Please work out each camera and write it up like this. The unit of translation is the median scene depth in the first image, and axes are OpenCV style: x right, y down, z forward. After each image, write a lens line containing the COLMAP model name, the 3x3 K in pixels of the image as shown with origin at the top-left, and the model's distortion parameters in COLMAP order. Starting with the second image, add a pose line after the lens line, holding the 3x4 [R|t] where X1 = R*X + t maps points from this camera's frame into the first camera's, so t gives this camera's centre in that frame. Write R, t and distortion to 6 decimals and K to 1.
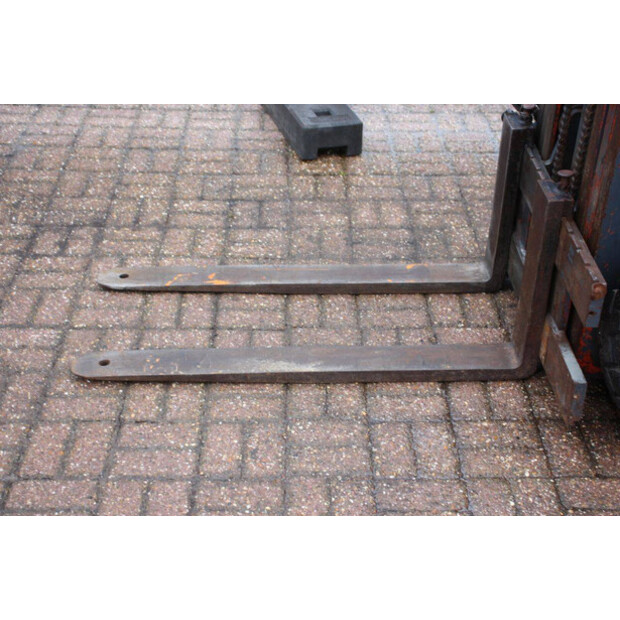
lens RADIAL K [[972.9, 0, 310.0], [0, 972.9, 310.0], [0, 0, 1]] dist [0.138880, -0.000253]
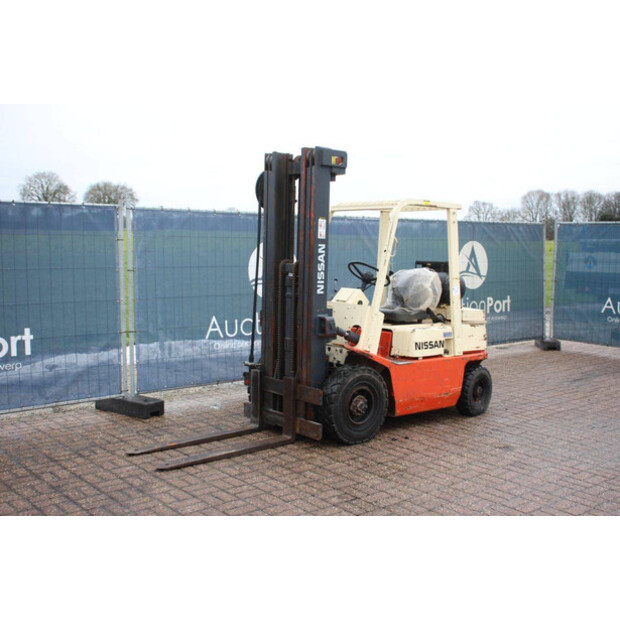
lens RADIAL K [[716.0, 0, 310.0], [0, 716.0, 310.0], [0, 0, 1]] dist [-0.005969, 0.010349]
pose [[0.772447, -0.057034, 0.632513, -0.990871], [0.336033, 0.881824, -0.330861, 0.406810], [-0.538895, 0.468118, 0.700327, -0.687982]]
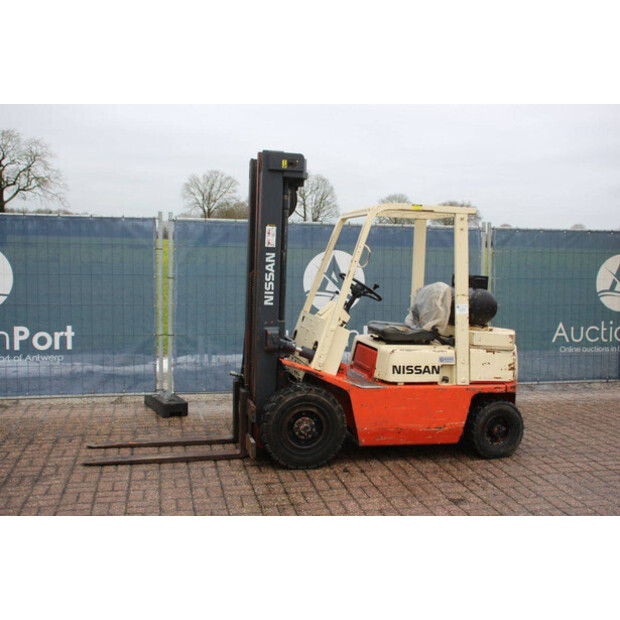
lens RADIAL K [[687.3, 0, 310.0], [0, 687.3, 310.0], [0, 0, 1]] dist [-0.019619, 0.038857]
pose [[0.977727, -0.006268, 0.209788, -0.010929], [0.103077, 0.885043, -0.453954, 0.558564], [-0.182826, 0.465468, 0.865976, -0.906733]]
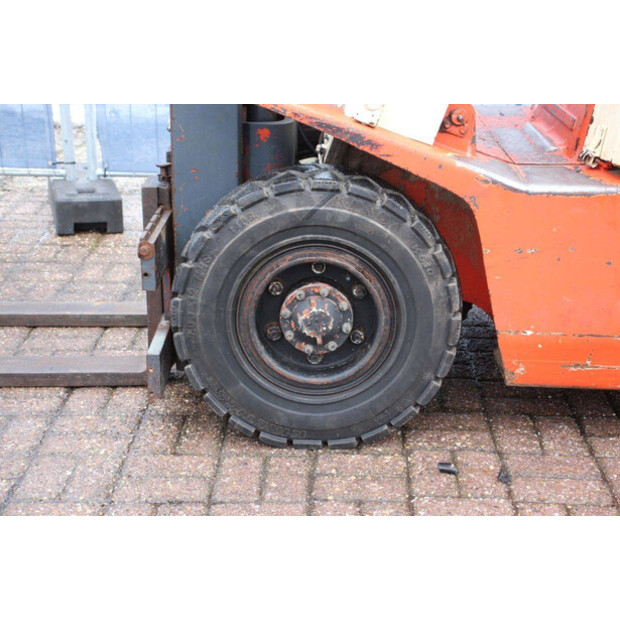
lens RADIAL K [[1095.1, 0, 310.0], [0, 1095.1, 310.0], [0, 0, 1]] dist [0.195174, 0.016278]
pose [[0.999485, 0.007863, -0.031096, 0.358832], [-0.014723, 0.973781, -0.227010, 0.215362], [0.028495, 0.227351, 0.973396, -0.070782]]
